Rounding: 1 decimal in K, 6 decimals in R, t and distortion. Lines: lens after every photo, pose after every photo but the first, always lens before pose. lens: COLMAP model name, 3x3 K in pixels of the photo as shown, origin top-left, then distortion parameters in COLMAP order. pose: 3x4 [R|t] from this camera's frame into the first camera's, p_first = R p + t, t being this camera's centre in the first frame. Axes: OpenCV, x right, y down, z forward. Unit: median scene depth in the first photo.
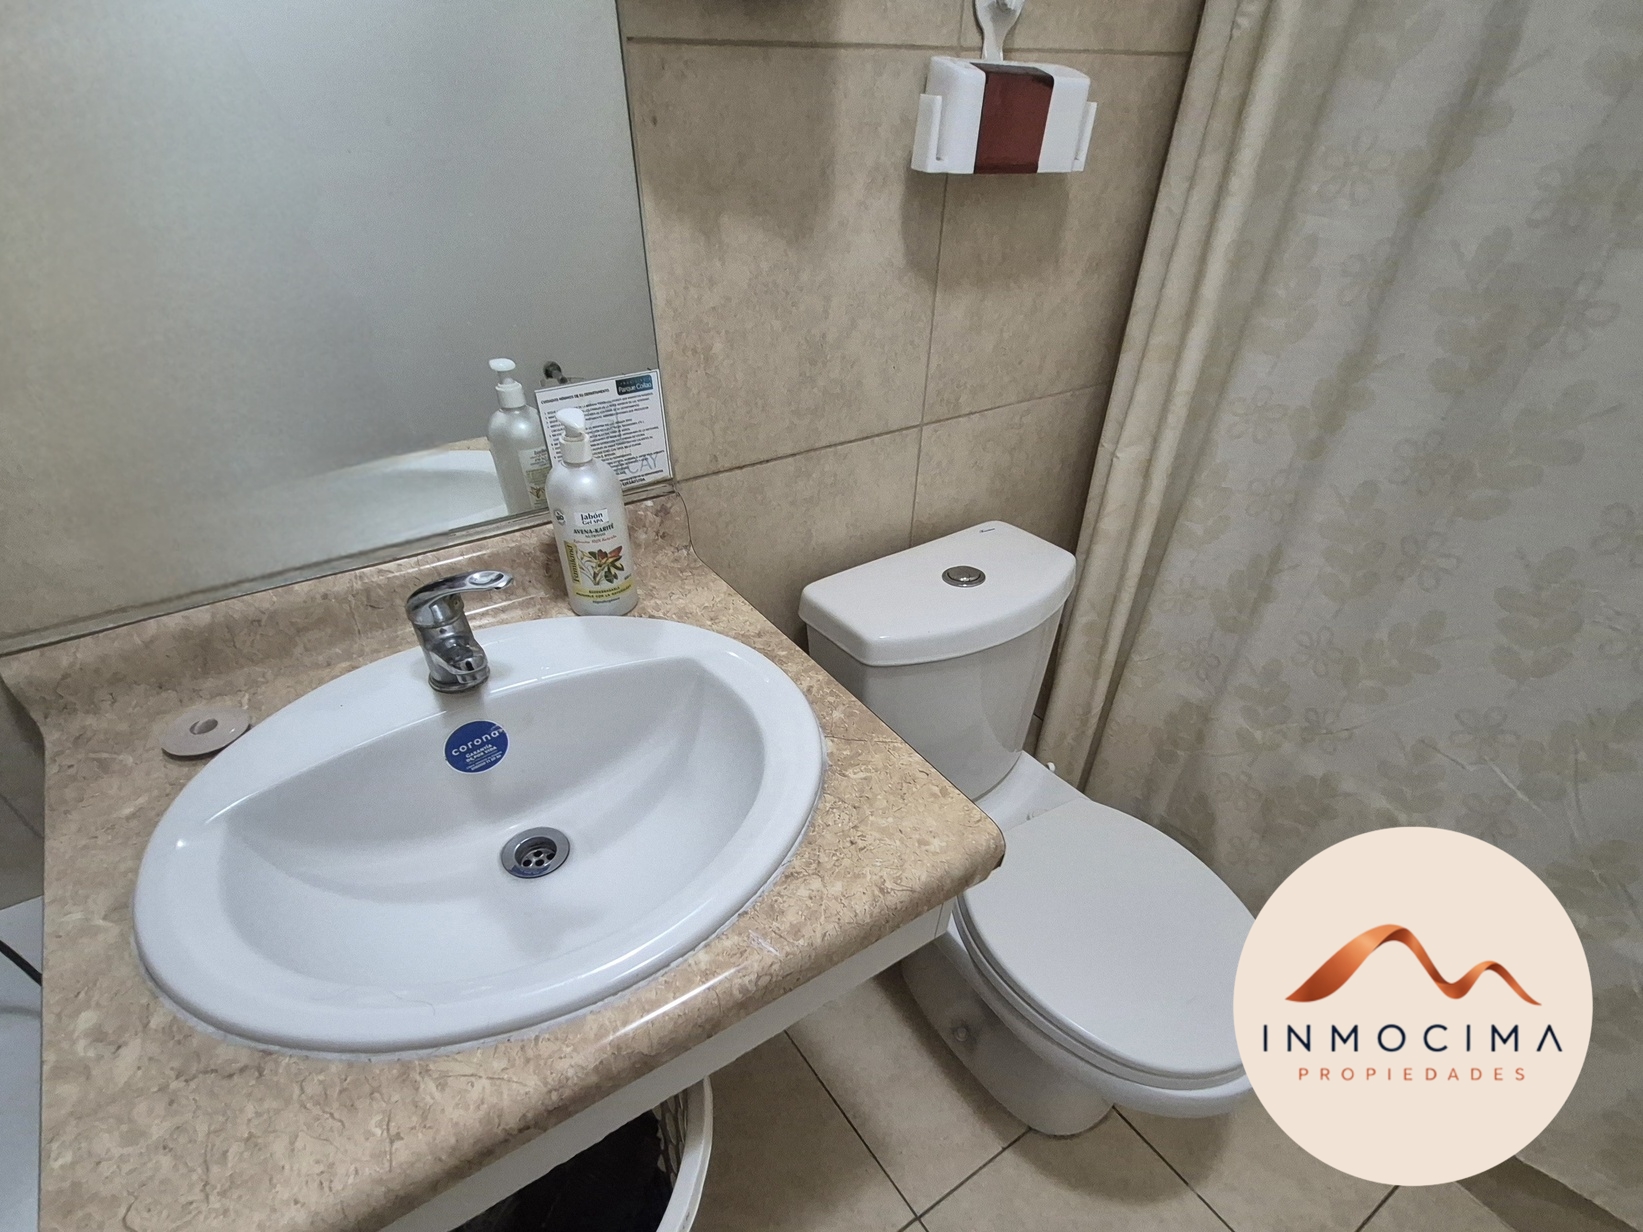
lens RADIAL K [[782.2, 0, 812.6], [0, 782.2, 770.0], [0, 0, 1]] dist [0.003859, -0.000536]
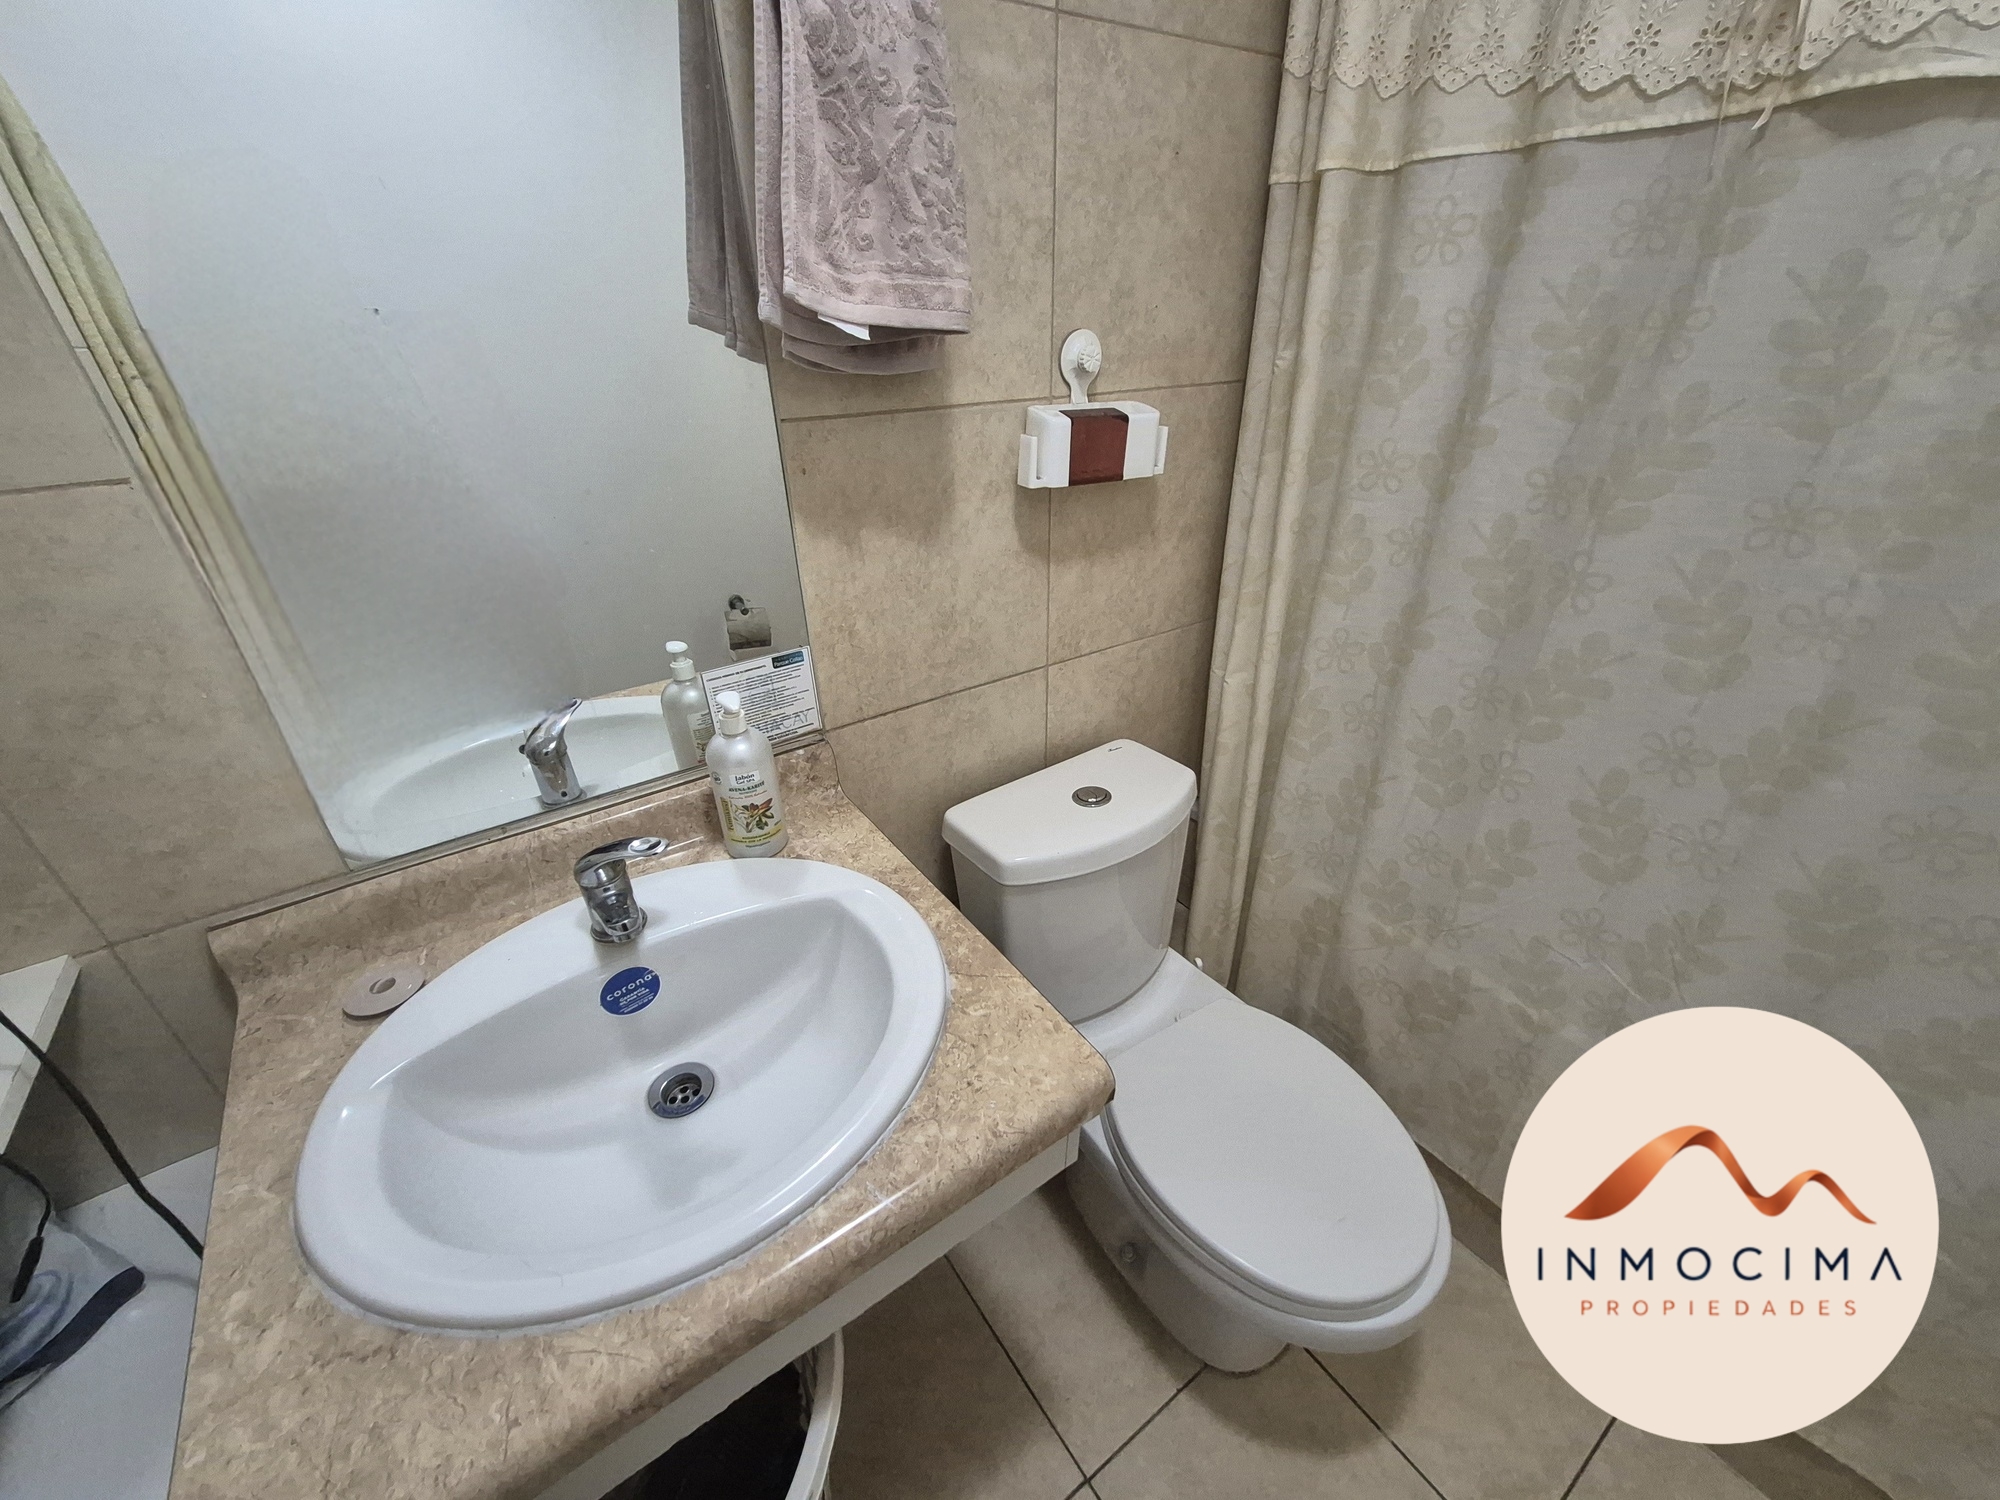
lens RADIAL K [[783.1, 0, 987.8], [0, 783.1, 769.5], [0, 0, 1]] dist [0.001230, -0.000652]
pose [[0.999439, -0.032995, -0.005787, 0.072493], [0.031057, 0.977411, -0.209051, -0.077911], [0.012554, 0.208754, 0.977888, -0.104733]]
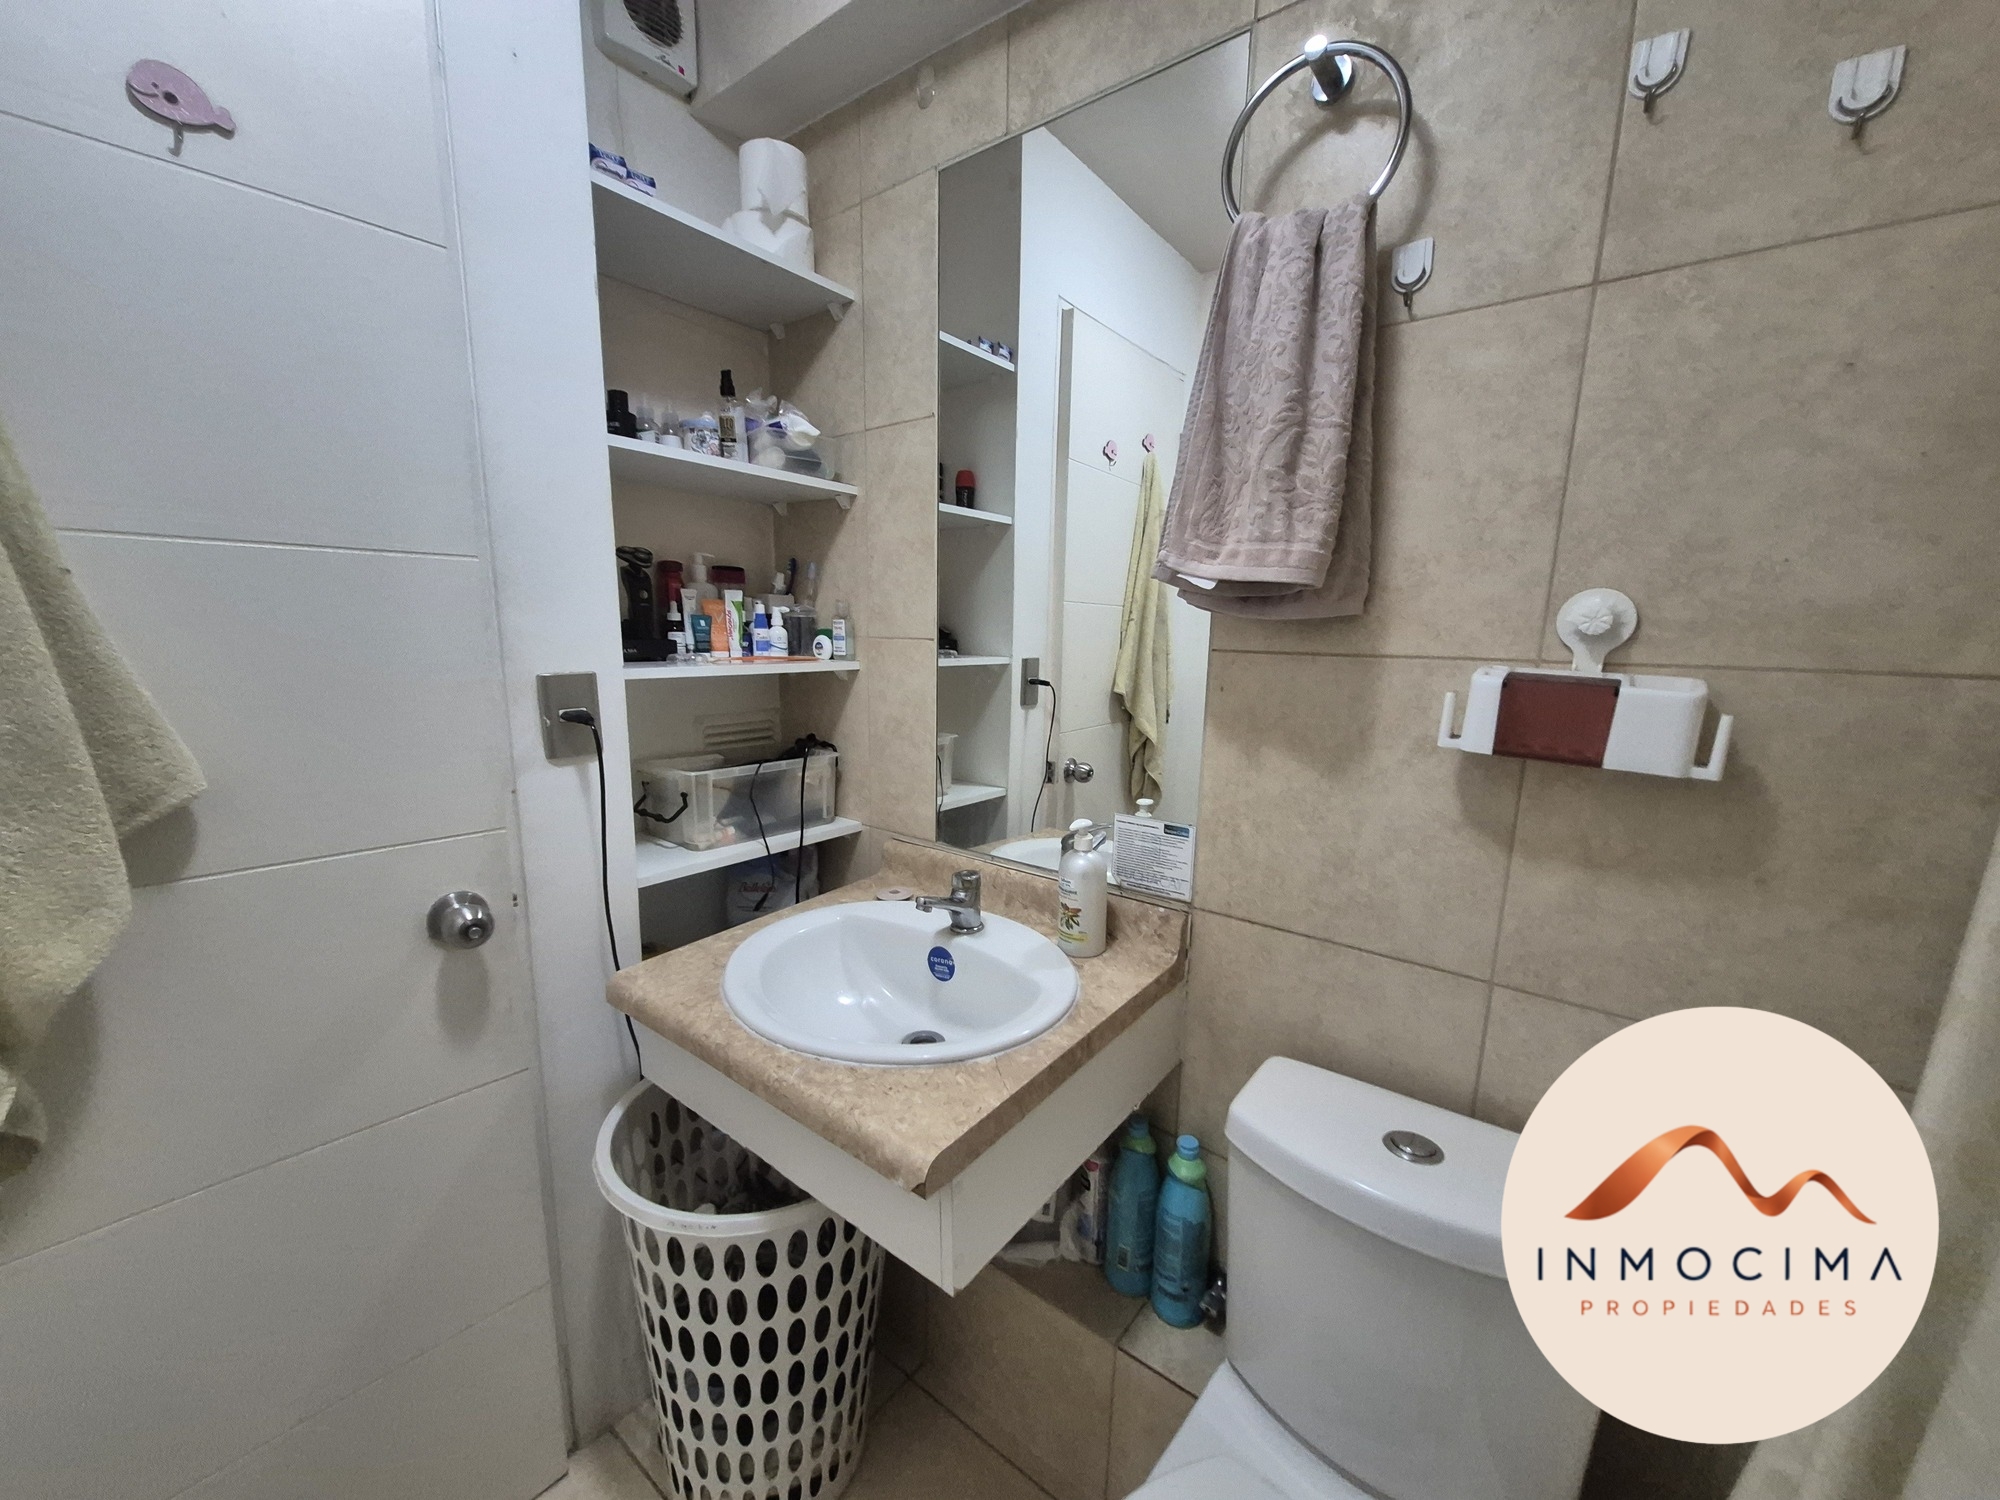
lens RADIAL K [[783.1, 0, 993.8], [0, 783.1, 765.3], [0, 0, 1]] dist [0.001230, -0.000652]
pose [[0.298160, 0.163851, -0.940348, 0.979344], [-0.646982, 0.759014, -0.072886, -0.267528], [0.701795, 0.630119, 0.332316, 0.229253]]
